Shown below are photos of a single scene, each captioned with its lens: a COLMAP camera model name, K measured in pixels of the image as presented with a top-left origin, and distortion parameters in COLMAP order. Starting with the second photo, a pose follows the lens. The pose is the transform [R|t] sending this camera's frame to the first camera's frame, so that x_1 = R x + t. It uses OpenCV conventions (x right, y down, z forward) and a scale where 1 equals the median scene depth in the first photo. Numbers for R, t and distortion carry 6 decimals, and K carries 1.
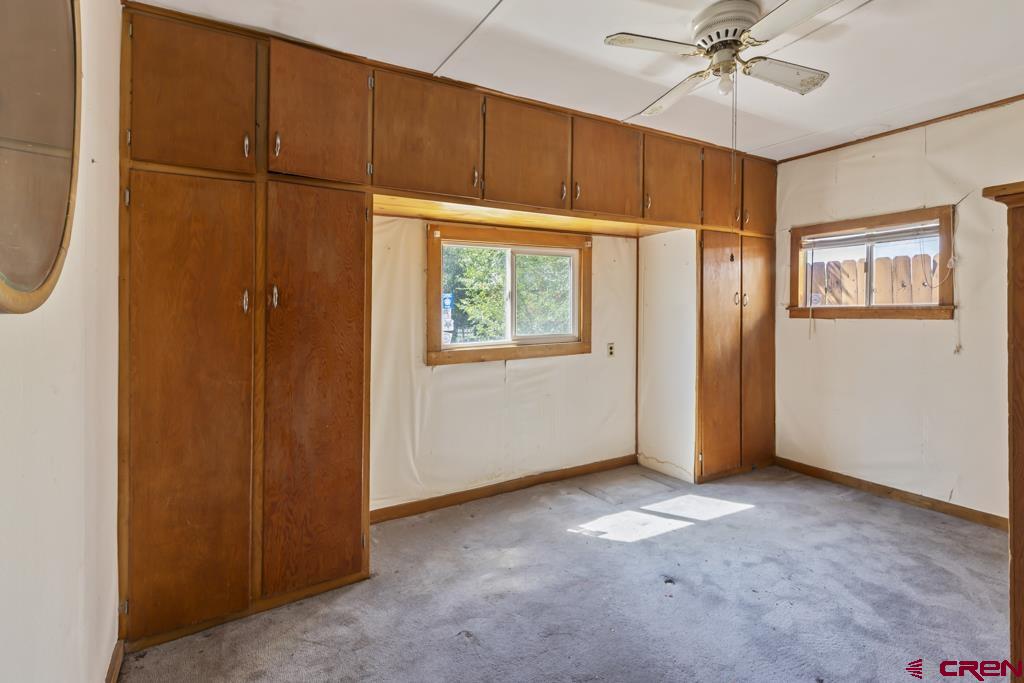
lens RADIAL K [[487.7, 0, 531.3], [0, 487.7, 316.2], [0, 0, 1]] dist [0.003333, 0.000337]
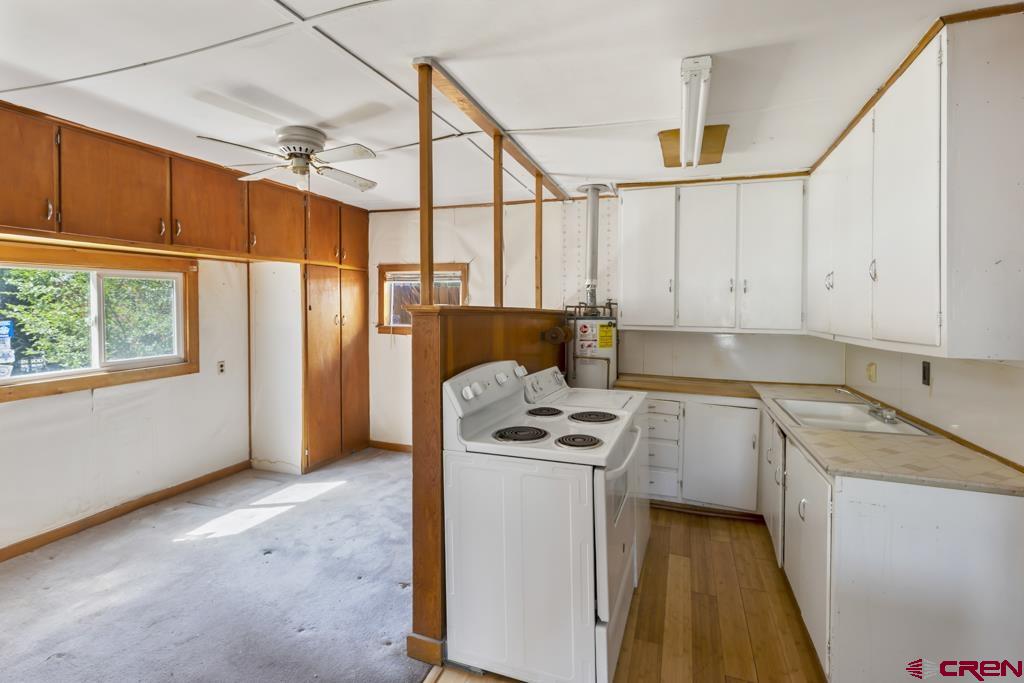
lens RADIAL K [[487.7, 0, 510.1], [0, 487.7, 324.3], [0, 0, 1]] dist [0.003333, 0.000337]
pose [[0.784356, -0.020125, 0.619985, -0.002778], [-0.000105, 0.999469, 0.032576, -0.076719], [-0.620311, -0.025616, 0.783937, -0.290942]]
